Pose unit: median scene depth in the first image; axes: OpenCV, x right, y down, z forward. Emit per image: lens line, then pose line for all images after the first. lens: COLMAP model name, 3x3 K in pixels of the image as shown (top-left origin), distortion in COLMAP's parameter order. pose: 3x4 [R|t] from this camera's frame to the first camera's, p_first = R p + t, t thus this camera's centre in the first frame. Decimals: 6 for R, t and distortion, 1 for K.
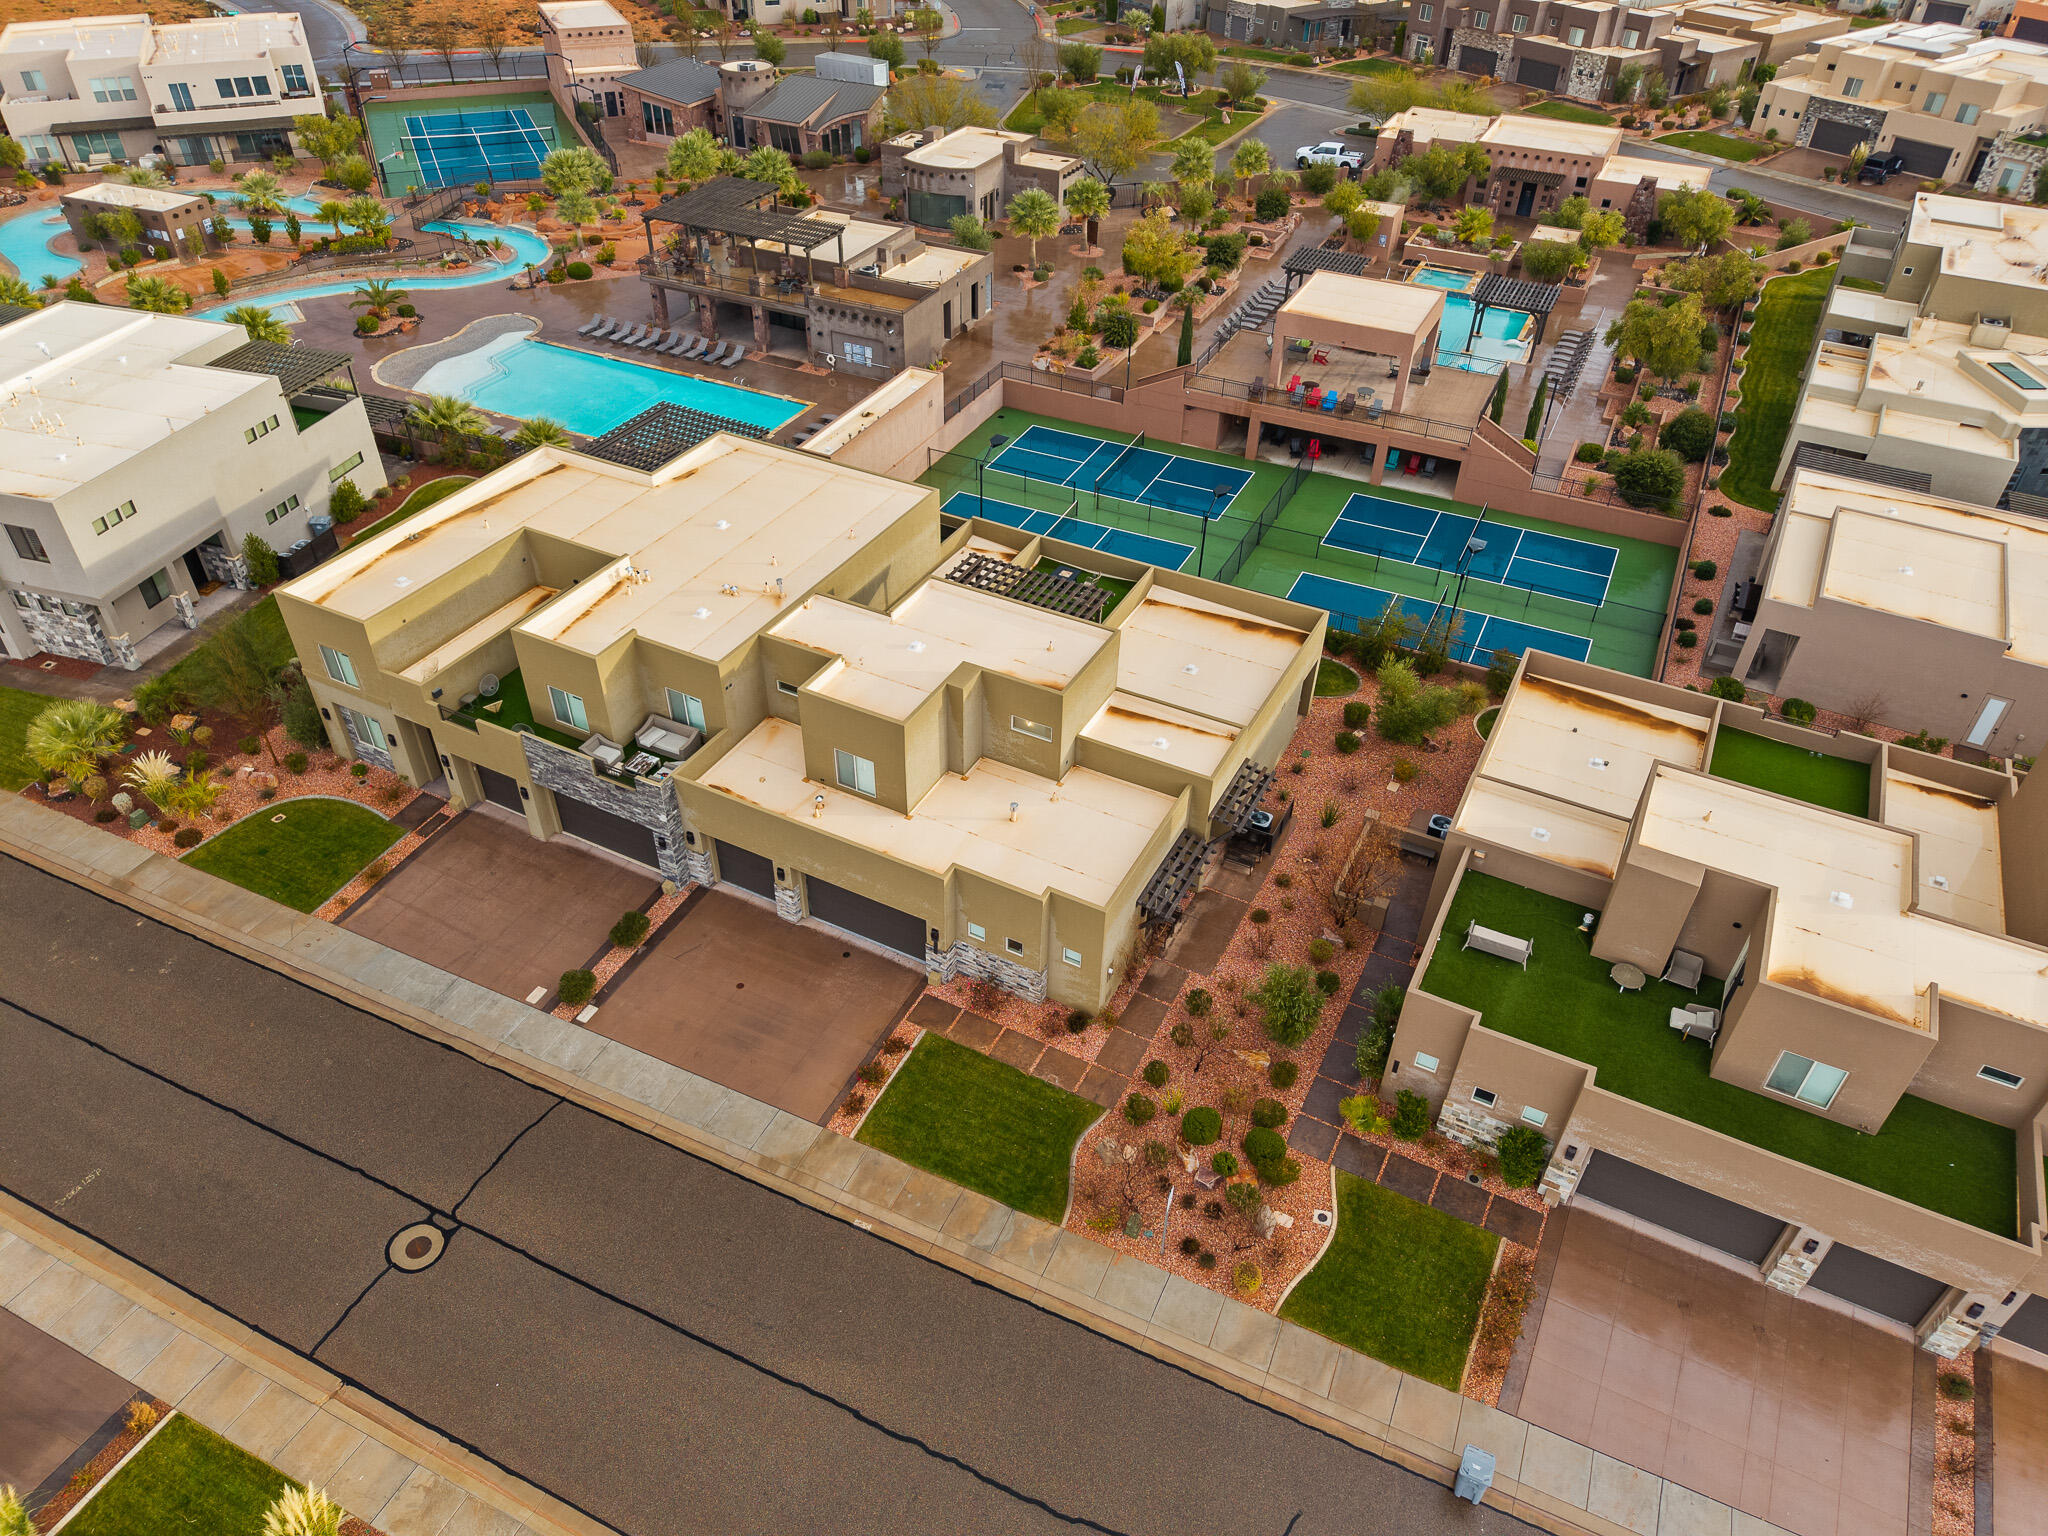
lens RADIAL K [[1377.1, 0, 1019.4], [0, 1377.1, 775.6], [0, 0, 1]] dist [0.009232, -0.004736]
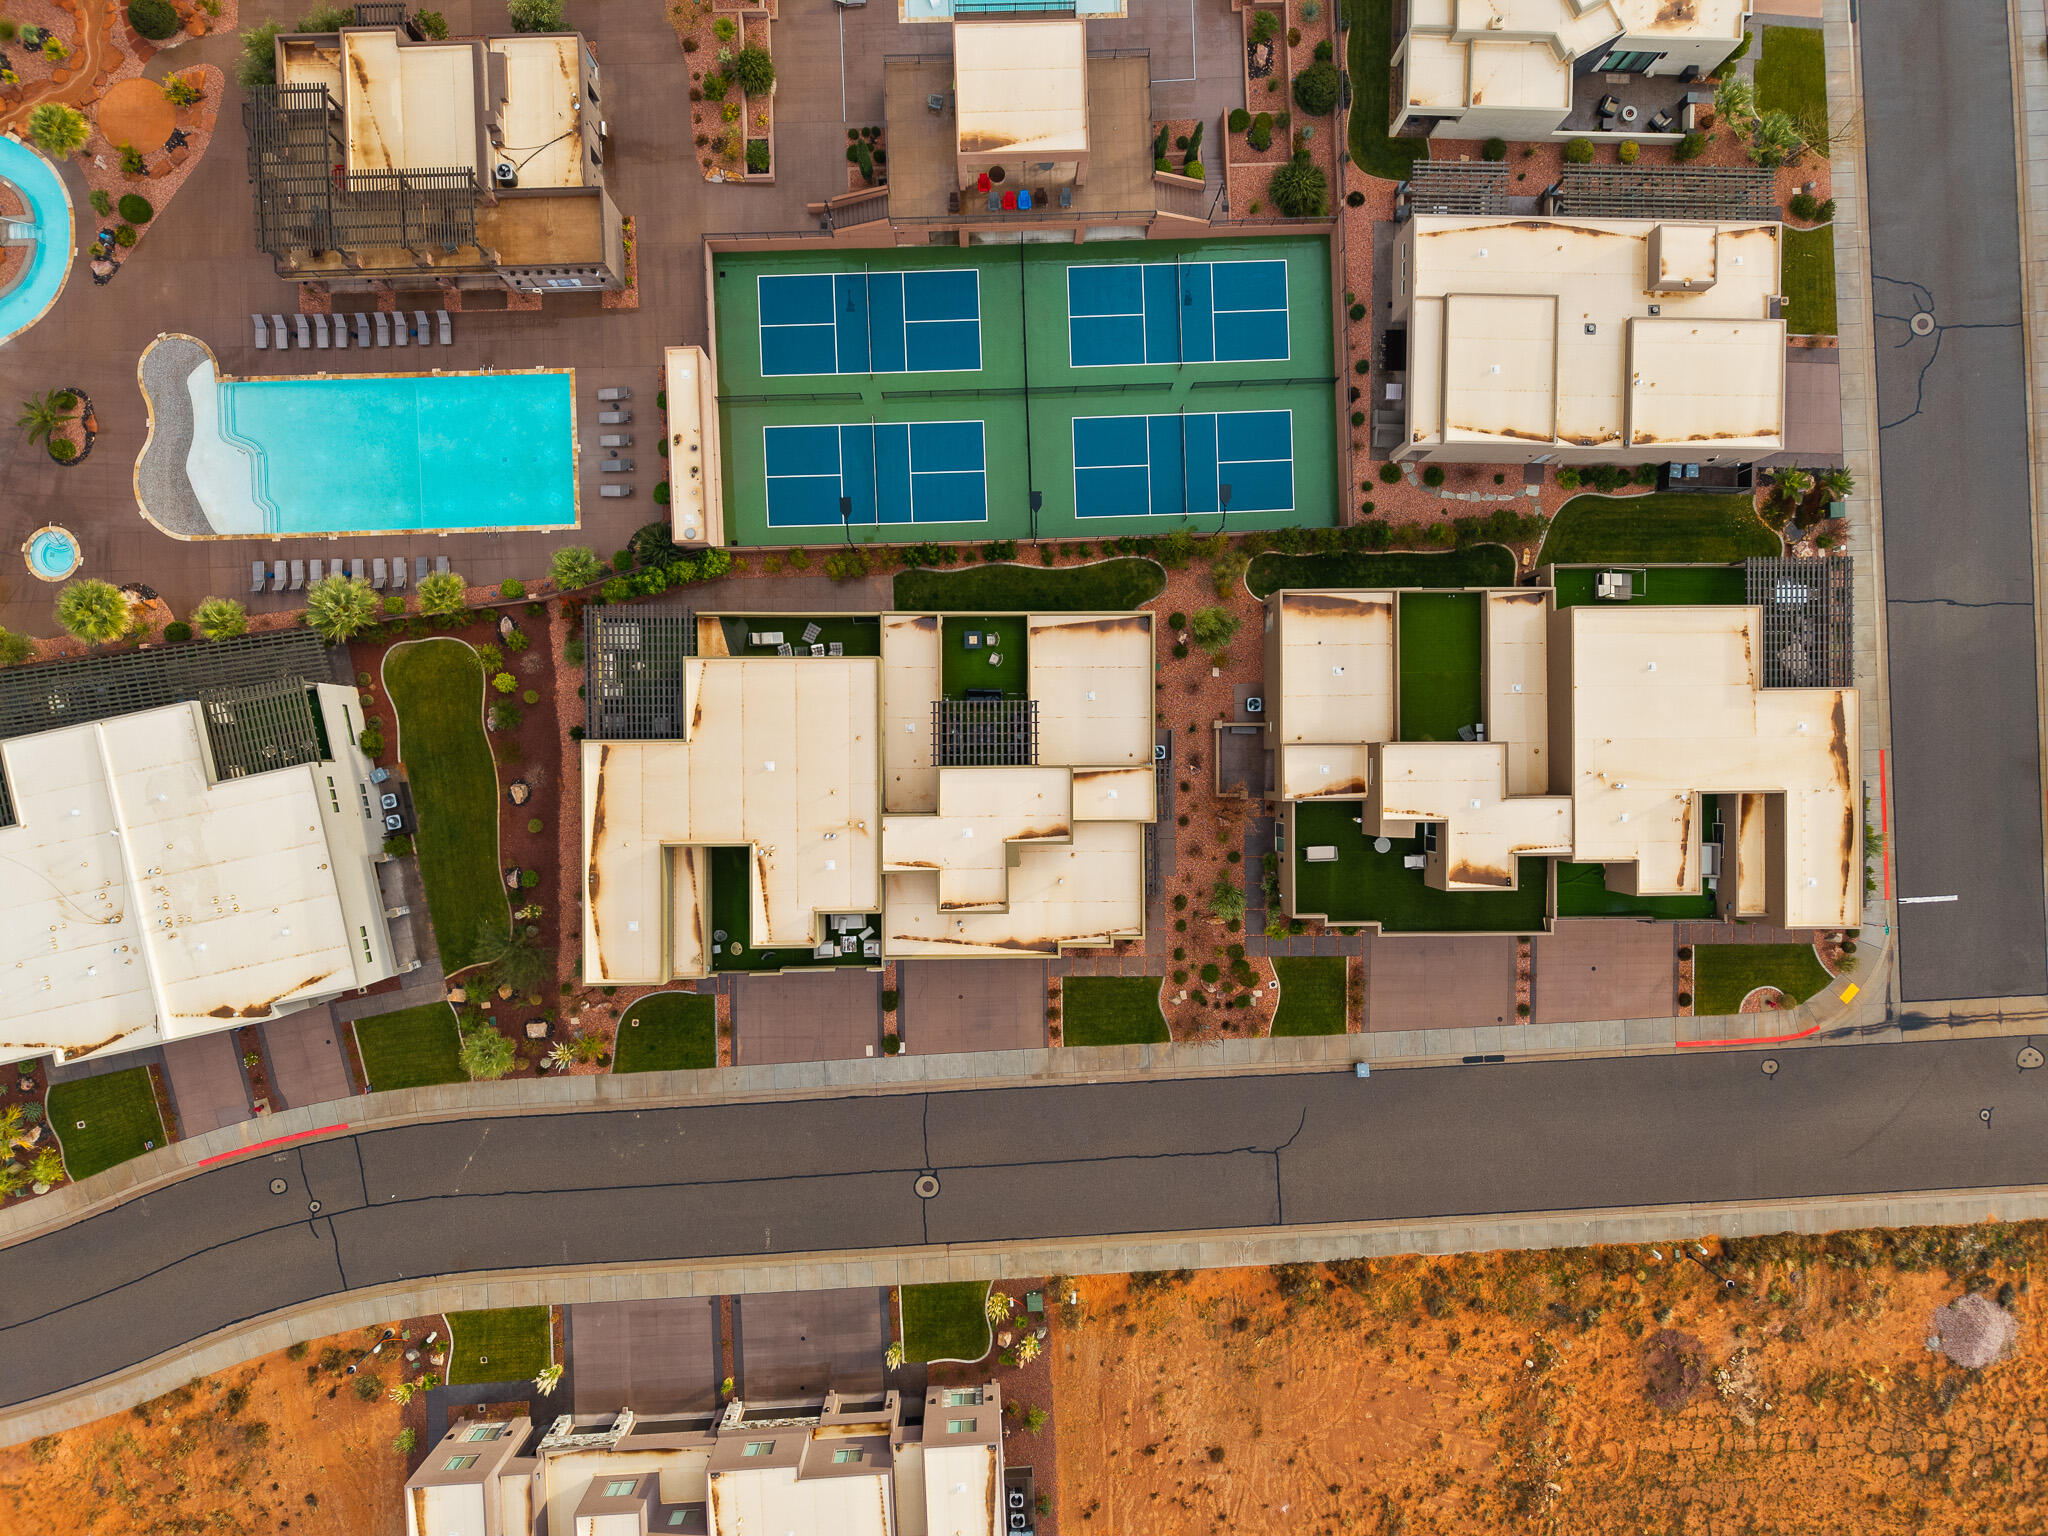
lens RADIAL K [[1377.1, 0, 1019.4], [0, 1377.1, 775.6], [0, 0, 1]] dist [0.009232, -0.004736]
pose [[0.883780, -0.467895, 0.002795, 0.007569], [0.286909, 0.546626, 0.786691, -1.573800], [-0.369617, -0.694460, 0.617340, 0.010605]]
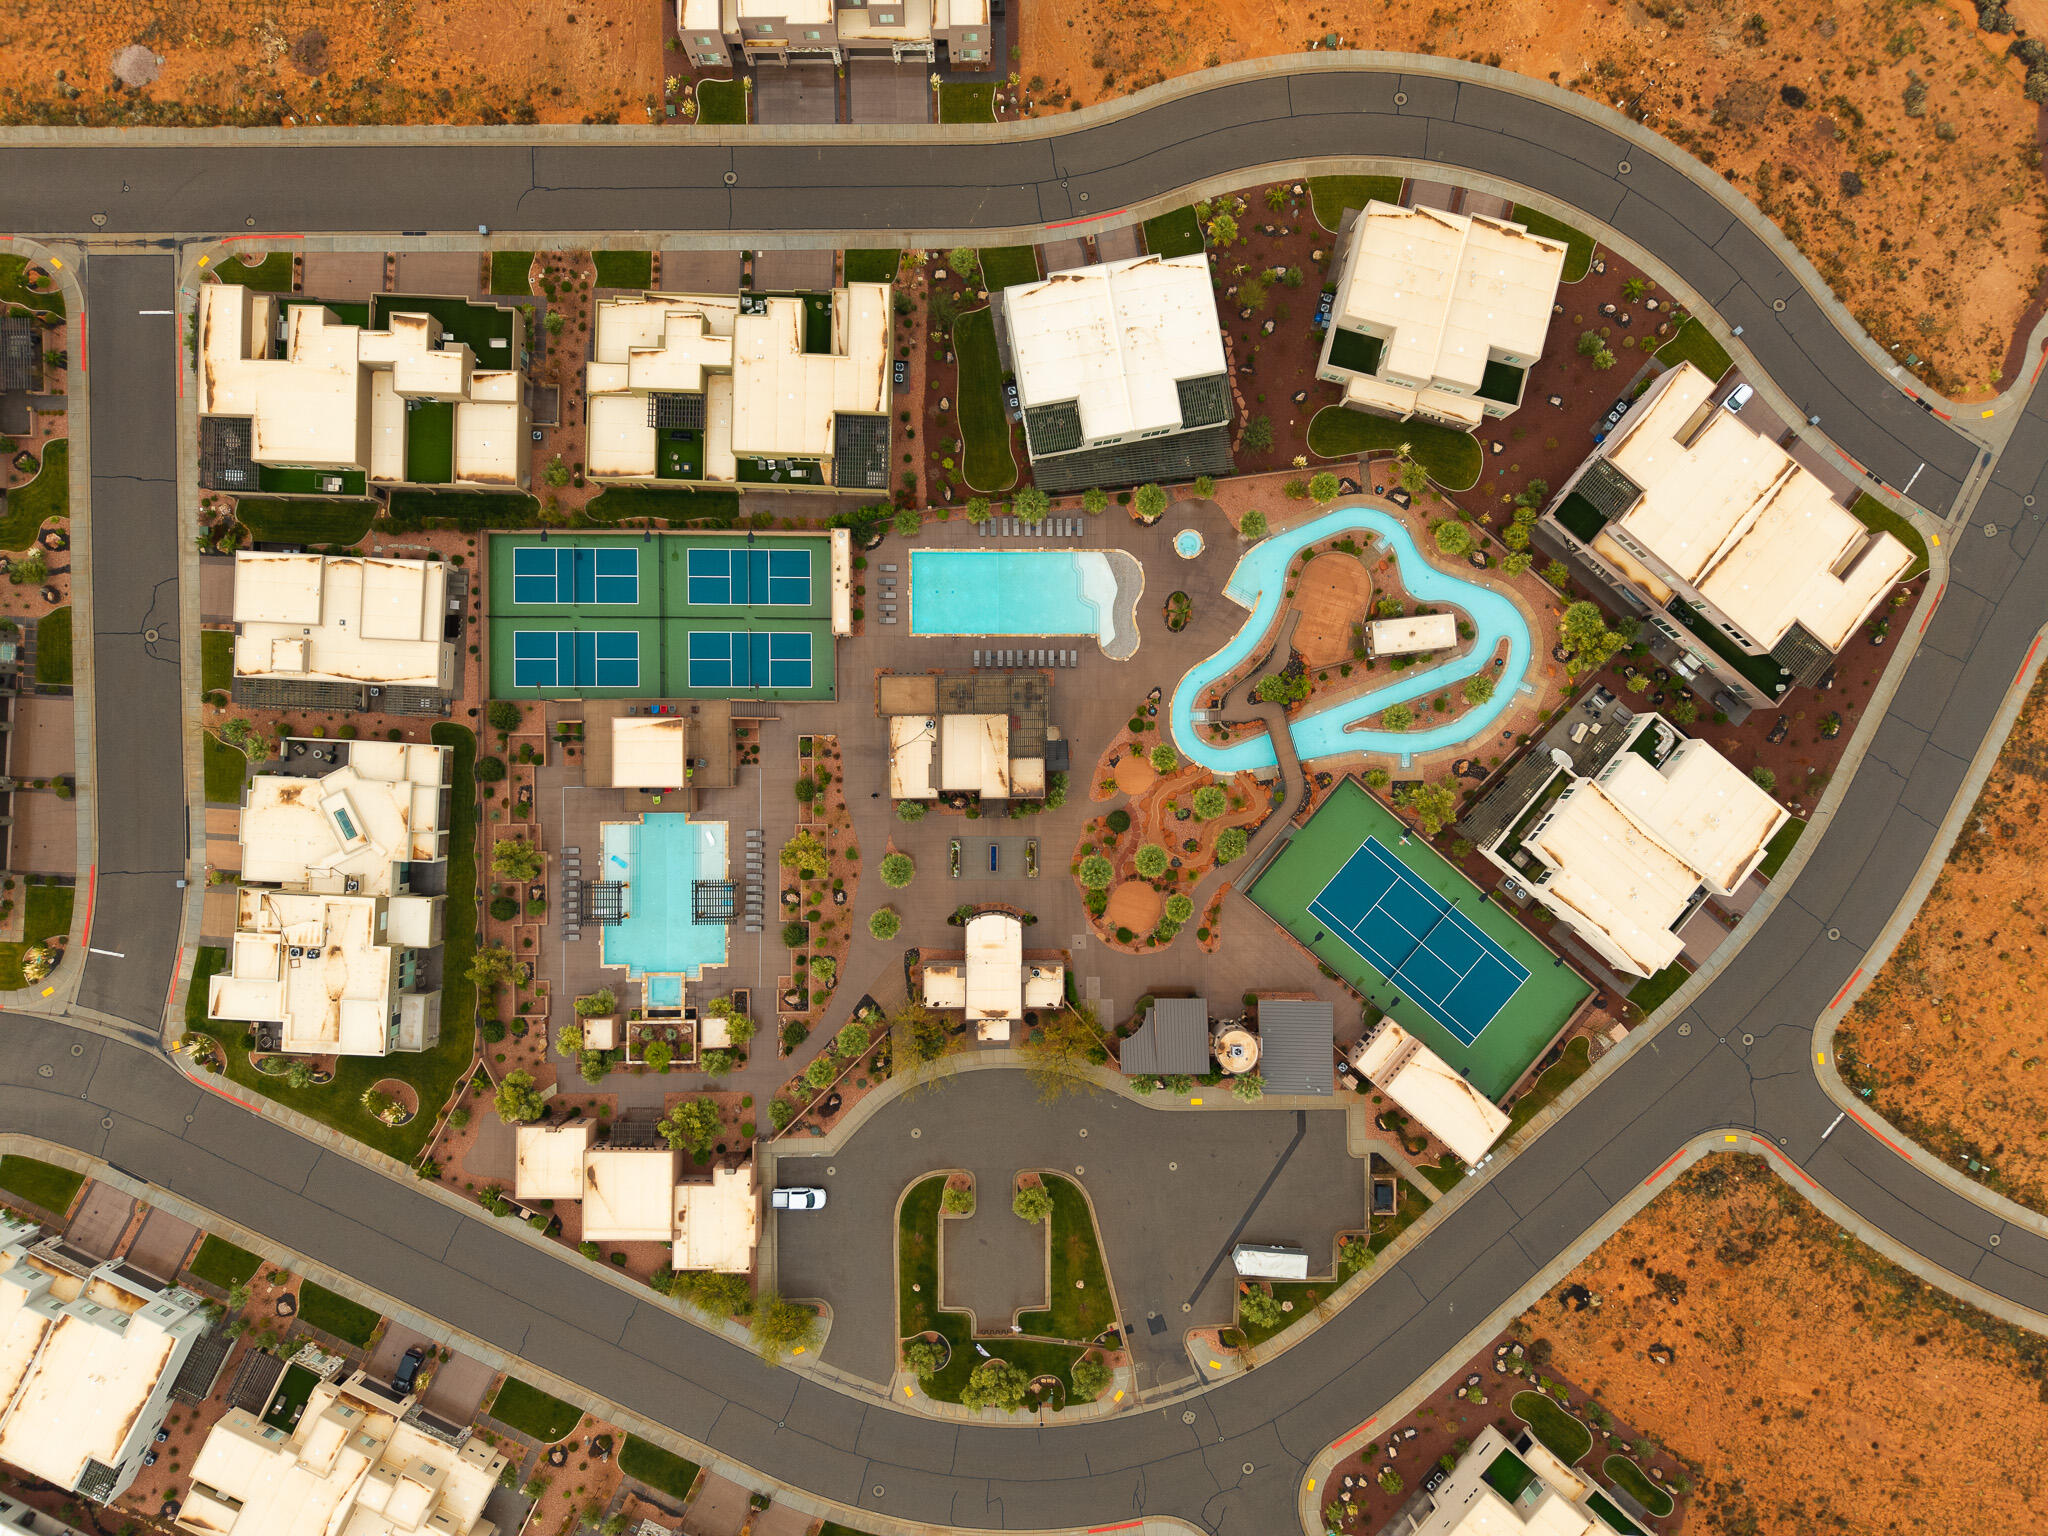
lens RADIAL K [[1377.1, 0, 1019.4], [0, 1377.1, 775.6], [0, 0, 1]] dist [0.009232, -0.004736]
pose [[-0.897498, 0.439651, -0.034695, -0.252931], [-0.305343, -0.562702, 0.768201, -3.629974], [0.318217, 0.700053, 0.639268, -0.096070]]
